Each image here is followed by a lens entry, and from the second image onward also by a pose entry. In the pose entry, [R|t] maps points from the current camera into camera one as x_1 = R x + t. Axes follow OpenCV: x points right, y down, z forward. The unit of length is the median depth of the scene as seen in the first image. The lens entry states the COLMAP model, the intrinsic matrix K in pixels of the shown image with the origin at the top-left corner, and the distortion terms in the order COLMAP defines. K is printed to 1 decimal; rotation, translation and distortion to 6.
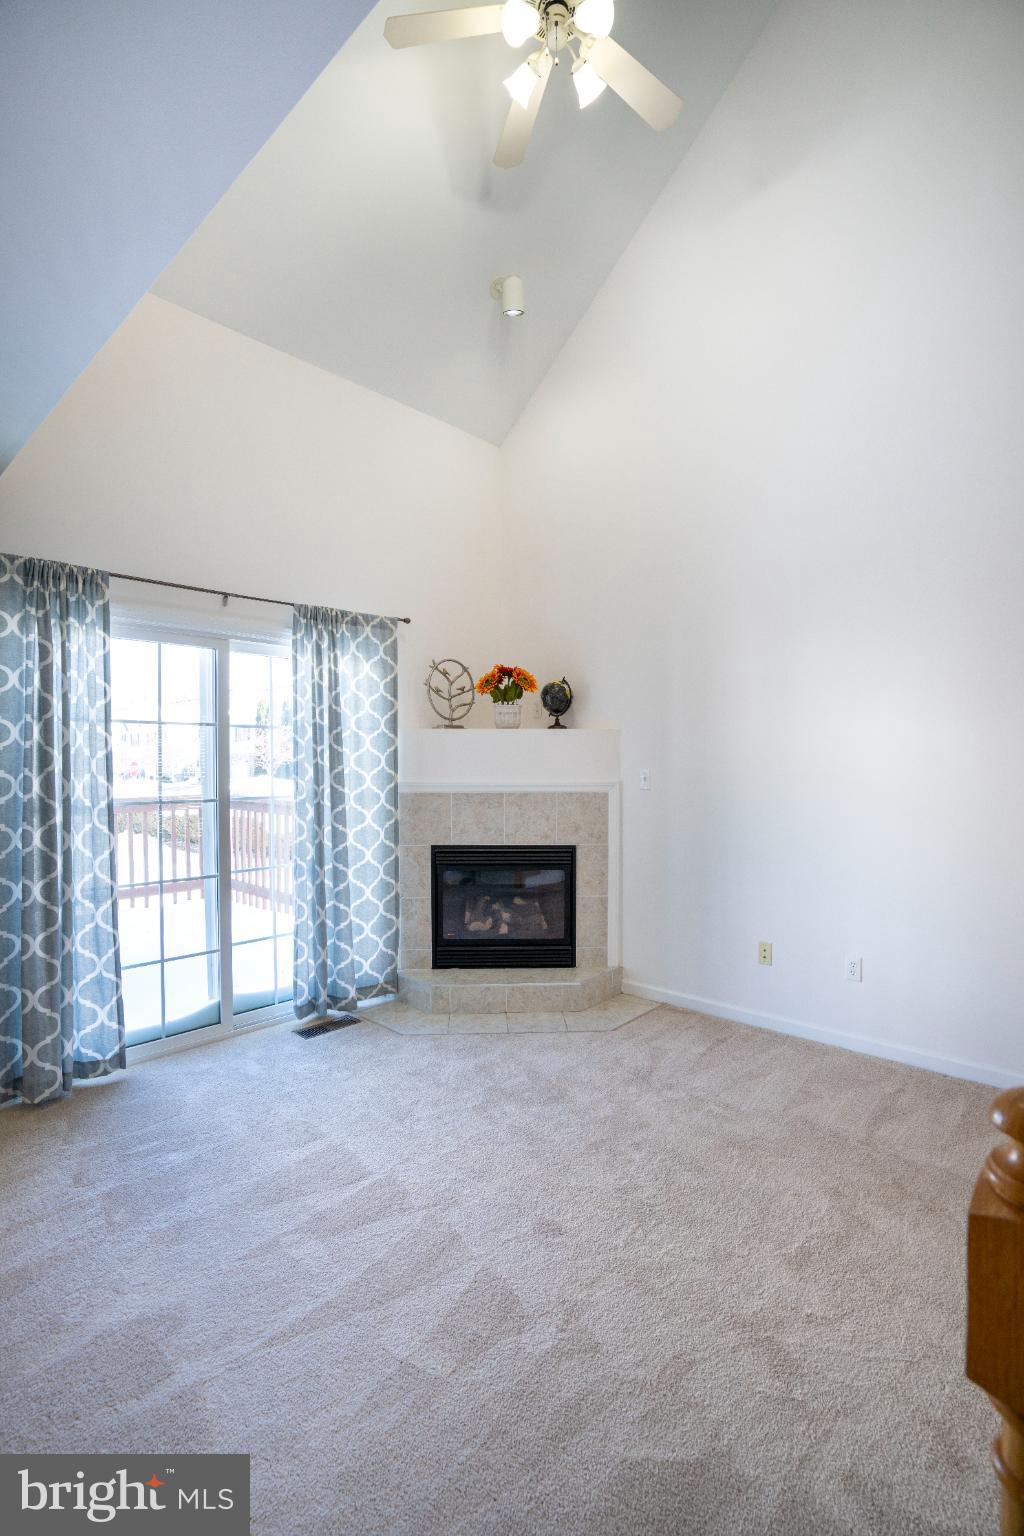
lens RADIAL K [[712.1, 0, 515.6], [0, 712.1, 773.6], [0, 0, 1]] dist [-0.062958, 0.028806]
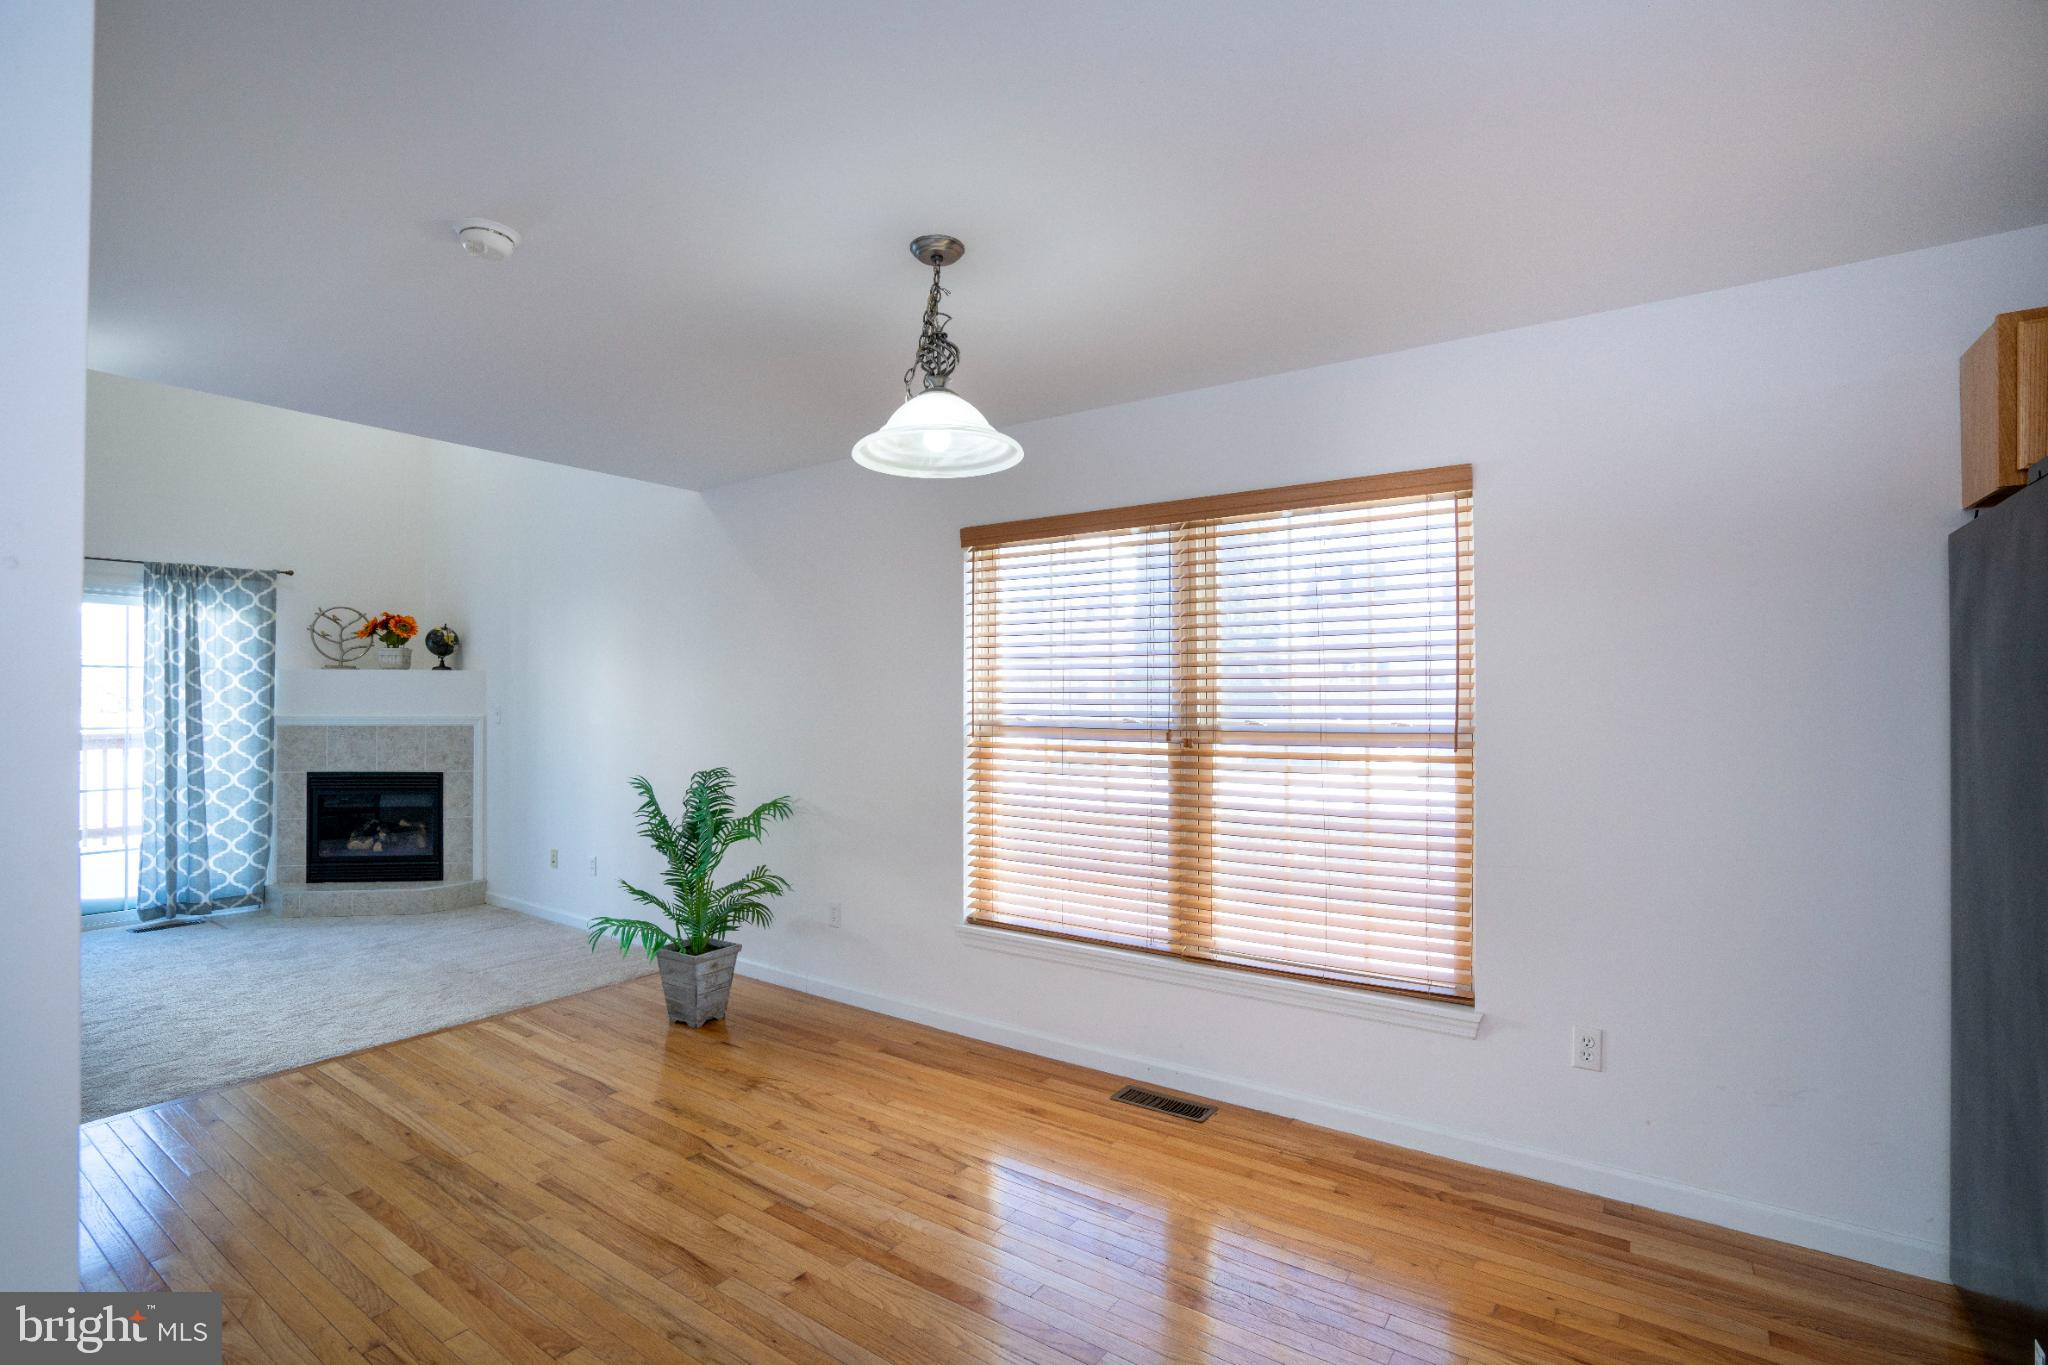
lens RADIAL K [[949.5, 0, 1018.8], [0, 949.5, 690.5], [0, 0, 1]] dist [-0.062958, 0.028806]
pose [[0.989986, 0.006567, 0.141015, 0.830338], [-0.002405, 0.999557, -0.029669, 0.012899], [-0.141147, 0.029033, 0.989563, -0.642379]]
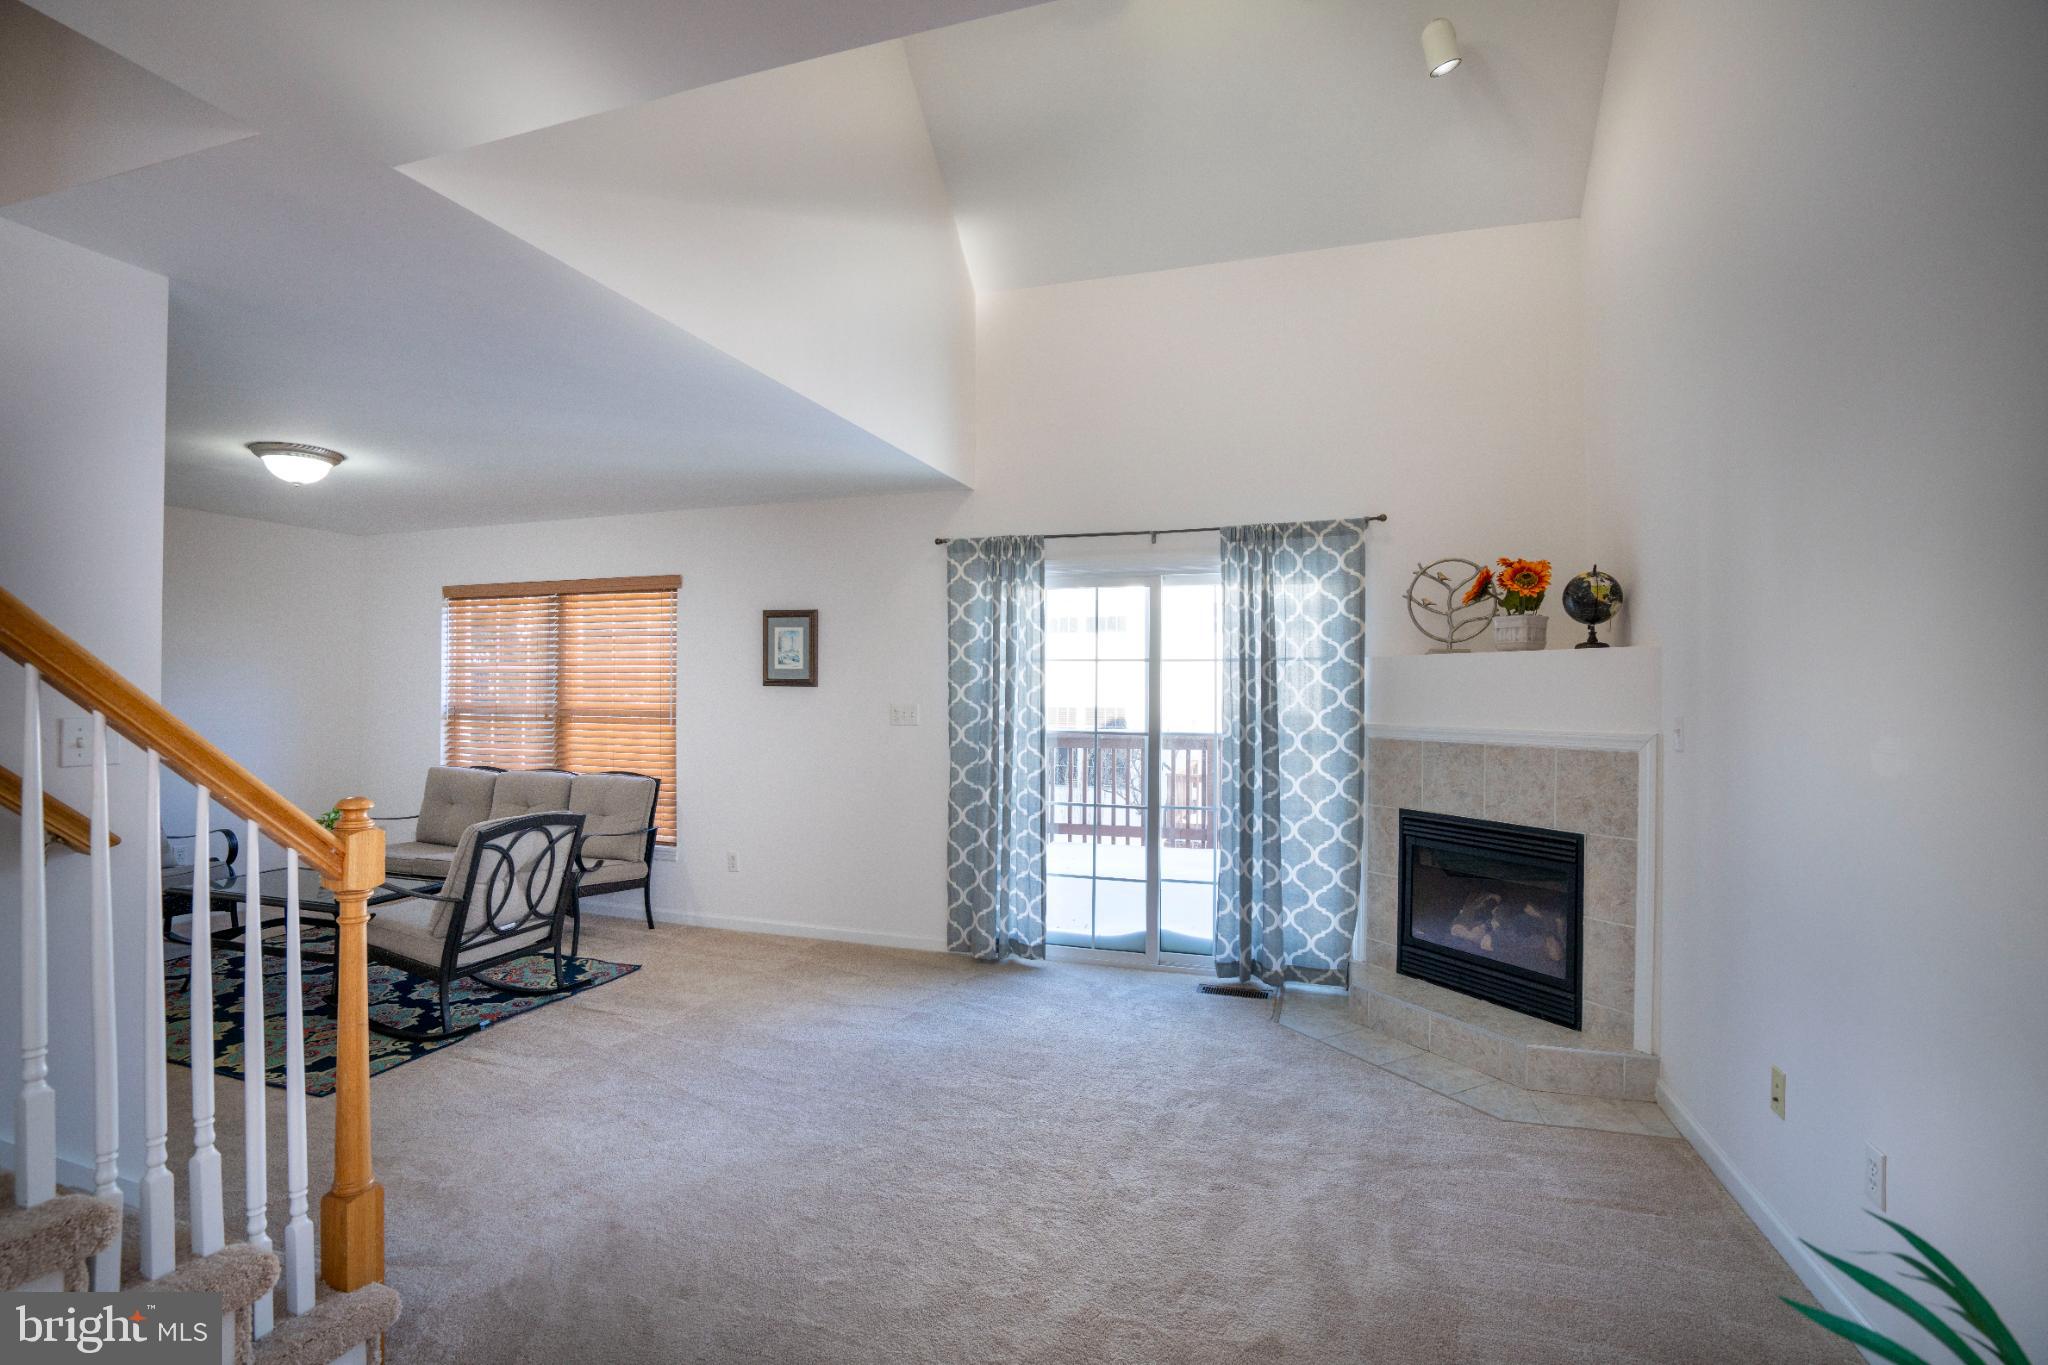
lens RADIAL K [[949.5, 0, 1018.8], [0, 949.5, 690.5], [0, 0, 1]] dist [-0.062958, 0.028806]
pose [[0.423931, 0.001142, -0.905694, 0.647184], [-0.023856, 0.999666, -0.009905, -0.005900], [0.905380, 0.025805, 0.423817, 0.213609]]
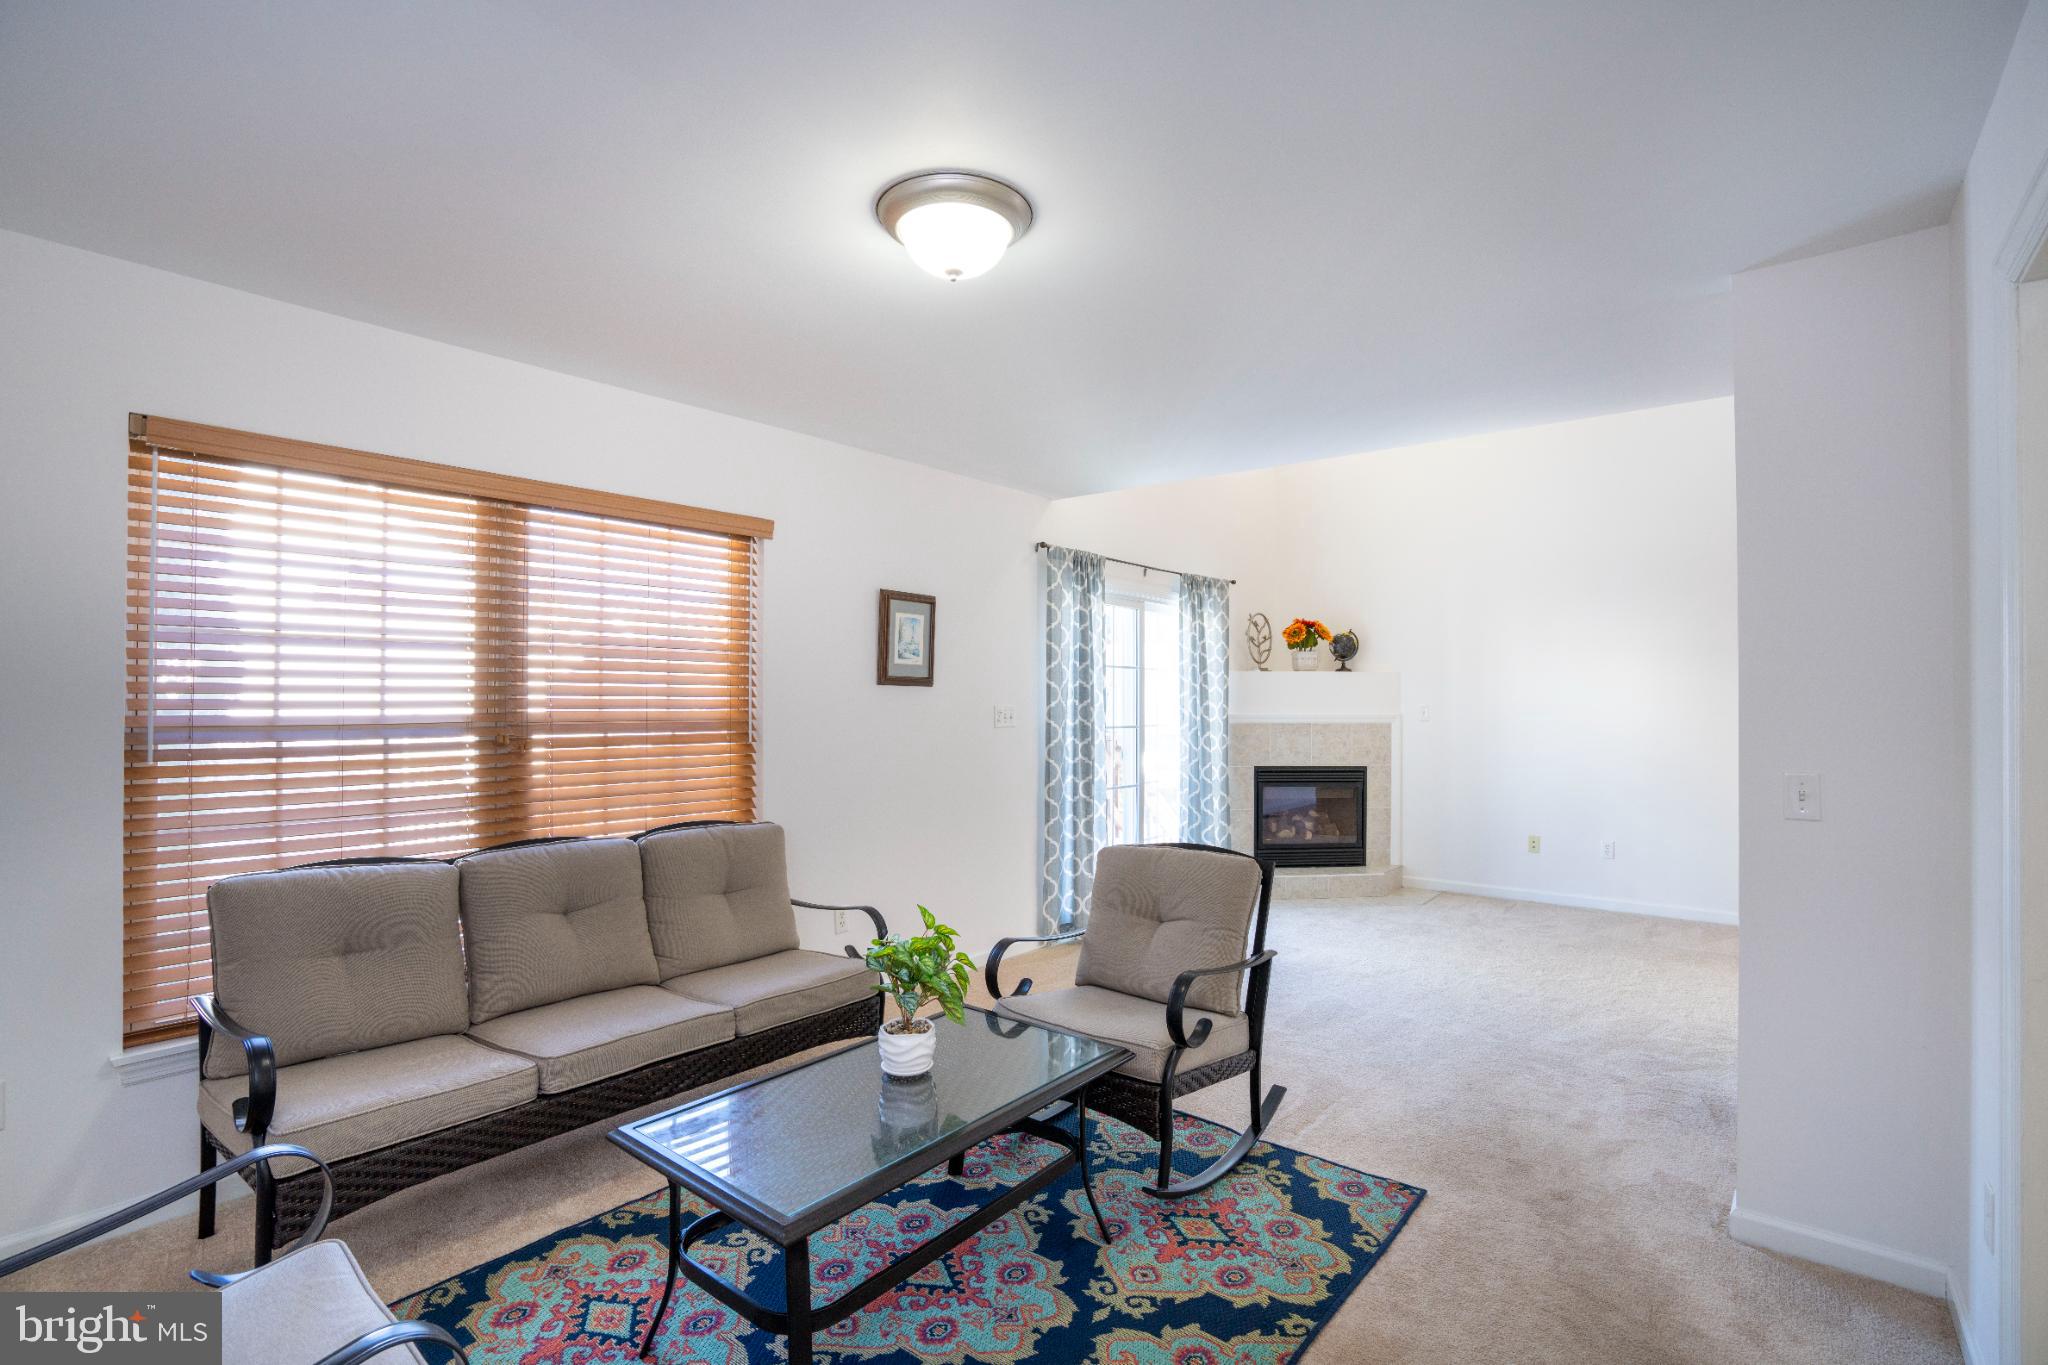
lens RADIAL K [[949.5, 0, 1018.8], [0, 949.5, 690.5], [0, 0, 1]] dist [-0.062958, 0.028806]
pose [[0.997955, 0.006887, 0.063555, -0.656172], [-0.005216, 0.999637, -0.026419, 0.016906], [-0.063714, 0.026033, 0.997629, -0.626912]]
